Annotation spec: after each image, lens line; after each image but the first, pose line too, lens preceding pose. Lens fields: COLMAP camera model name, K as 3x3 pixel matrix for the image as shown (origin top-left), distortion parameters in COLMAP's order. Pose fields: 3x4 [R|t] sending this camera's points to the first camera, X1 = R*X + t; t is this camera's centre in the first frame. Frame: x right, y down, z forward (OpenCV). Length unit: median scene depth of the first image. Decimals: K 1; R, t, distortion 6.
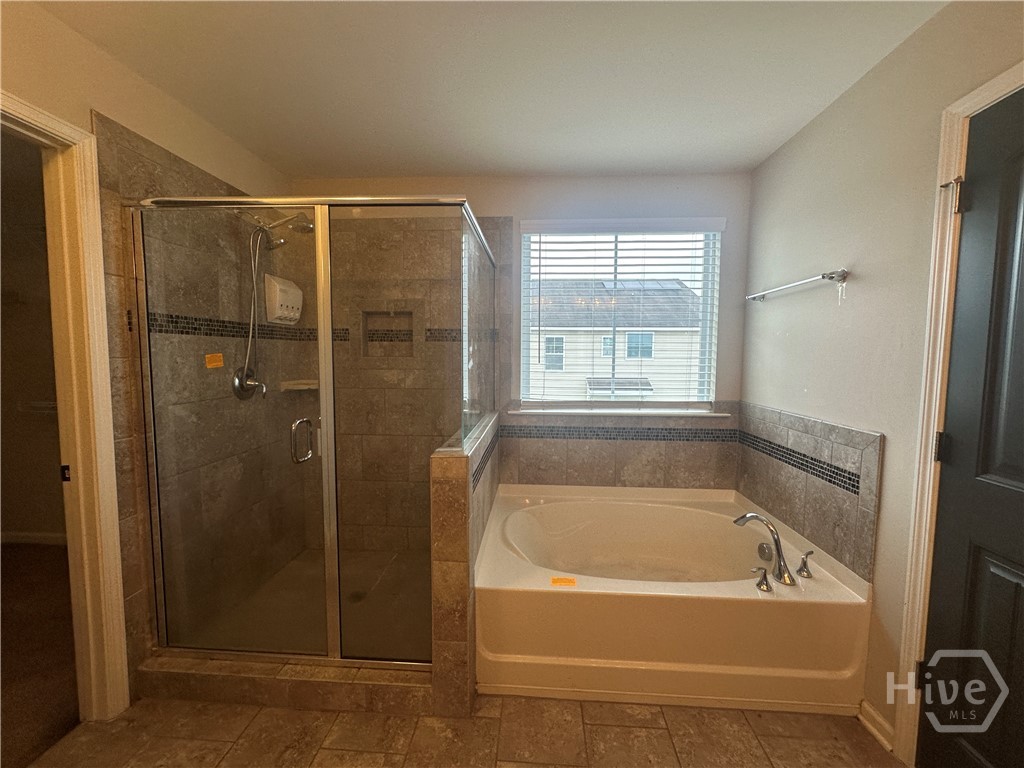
lens RADIAL K [[406.1, 0, 512.7], [0, 406.1, 383.8], [0, 0, 1]] dist [-0.008821, 0.001292]
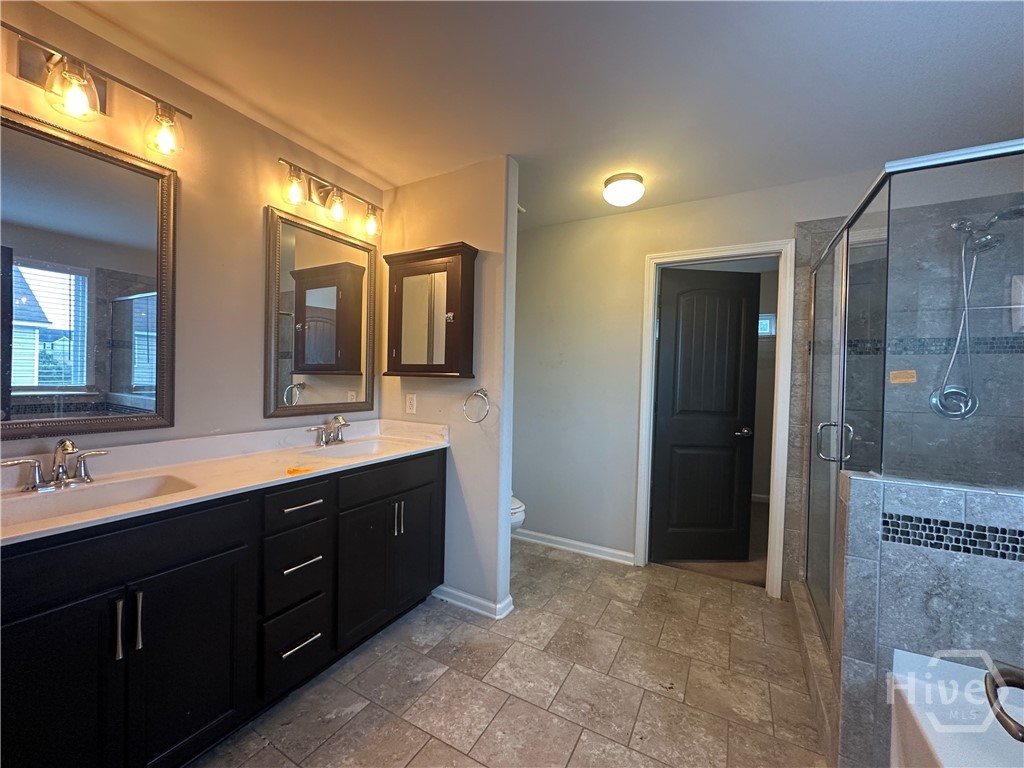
lens RADIAL K [[406.1, 0, 511.7], [0, 406.1, 383.7], [0, 0, 1]] dist [-0.008821, 0.001292]
pose [[-0.428917, -0.003962, -0.903335, 0.896682], [-0.087985, 0.995419, 0.037411, 0.016666], [0.899049, 0.095527, -0.427301, 0.672895]]
